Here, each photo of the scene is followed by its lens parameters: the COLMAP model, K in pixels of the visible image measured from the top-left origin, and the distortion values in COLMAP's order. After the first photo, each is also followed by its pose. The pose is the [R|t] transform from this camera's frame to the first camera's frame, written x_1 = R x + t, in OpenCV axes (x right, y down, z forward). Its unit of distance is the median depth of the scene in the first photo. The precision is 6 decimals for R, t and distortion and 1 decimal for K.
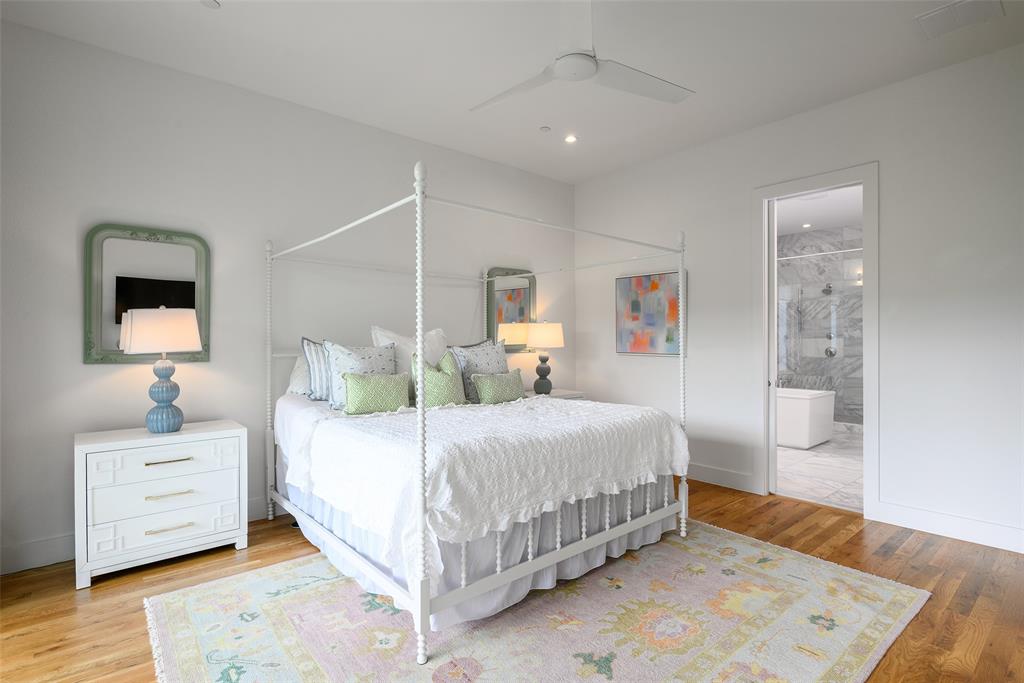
lens RADIAL K [[513.8, 0, 512.4], [0, 513.8, 340.9], [0, 0, 1]] dist [0.001734, 0.000773]
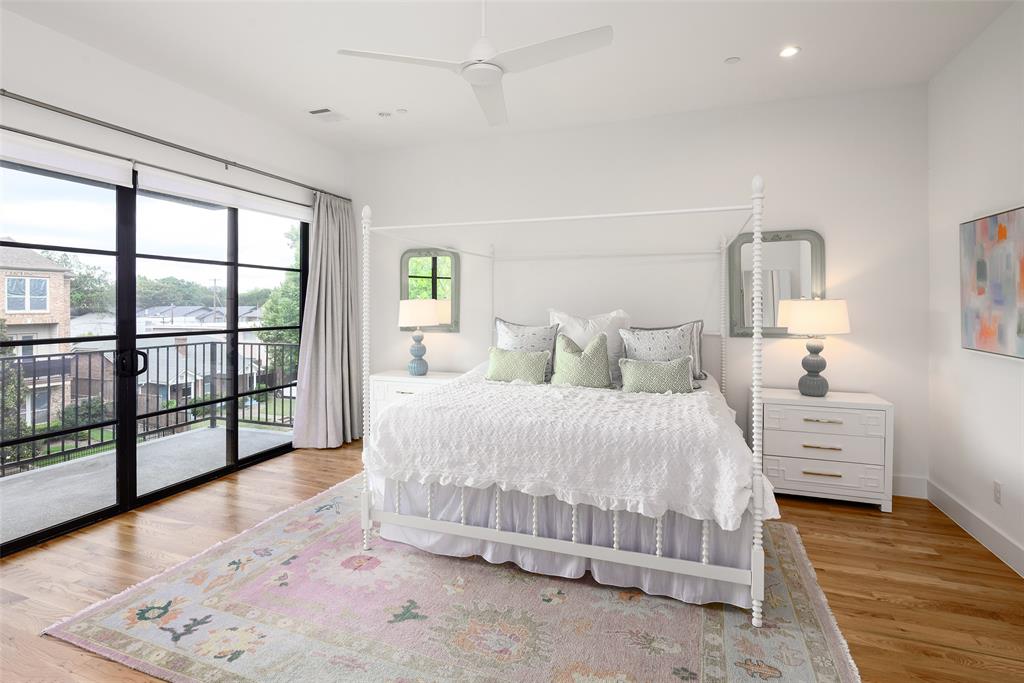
lens RADIAL K [[525.4, 0, 494.1], [0, 525.4, 311.9], [0, 0, 1]] dist [0.004781, 0.000524]
pose [[0.474349, 0.015081, -0.880208, 0.885398], [-0.003657, 0.999878, 0.015160, -0.048263], [0.880330, -0.003972, 0.474346, 0.419199]]
